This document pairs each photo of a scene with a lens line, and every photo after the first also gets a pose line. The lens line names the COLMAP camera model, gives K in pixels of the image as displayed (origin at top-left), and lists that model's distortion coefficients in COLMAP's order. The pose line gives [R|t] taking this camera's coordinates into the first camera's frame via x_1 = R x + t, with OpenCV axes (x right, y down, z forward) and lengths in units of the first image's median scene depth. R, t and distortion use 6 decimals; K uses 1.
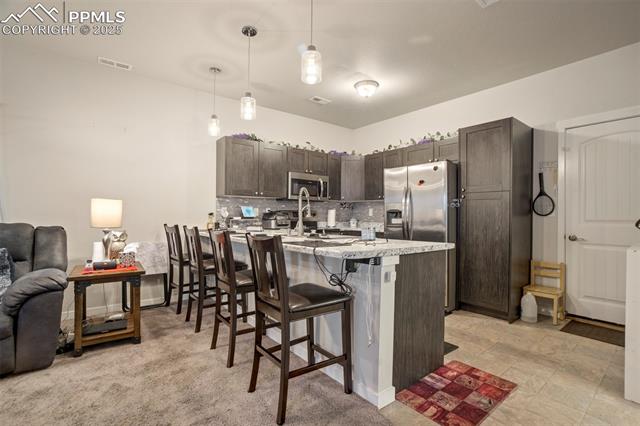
lens RADIAL K [[297.1, 0, 320.9], [0, 297.1, 220.6], [0, 0, 1]] dist [-0.001698, 0.000177]
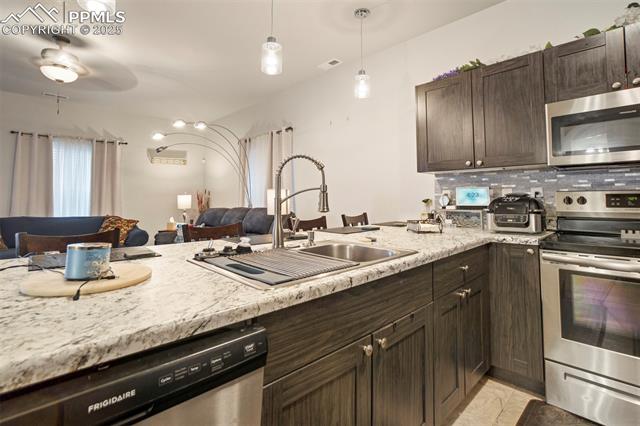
lens RADIAL K [[309.1, 0, 319.9], [0, 309.1, 196.3], [0, 0, 1]] dist [-0.001255, 0.000142]
pose [[0.093454, -0.008106, -0.995591, 0.281896], [-0.008634, 0.999923, -0.008952, -0.018934], [0.995586, 0.009432, 0.093377, 0.563276]]
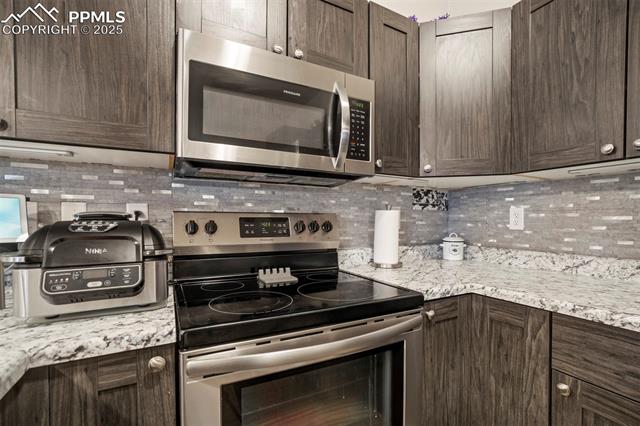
lens RADIAL K [[297.1, 0, 320.9], [0, 297.1, 220.6], [0, 0, 1]] dist [-0.001698, 0.000177]
pose [[0.981786, -0.002229, -0.189975, 0.029747], [-0.001341, 0.999825, -0.018657, -0.021356], [0.189983, 0.018572, 0.981612, 0.733477]]
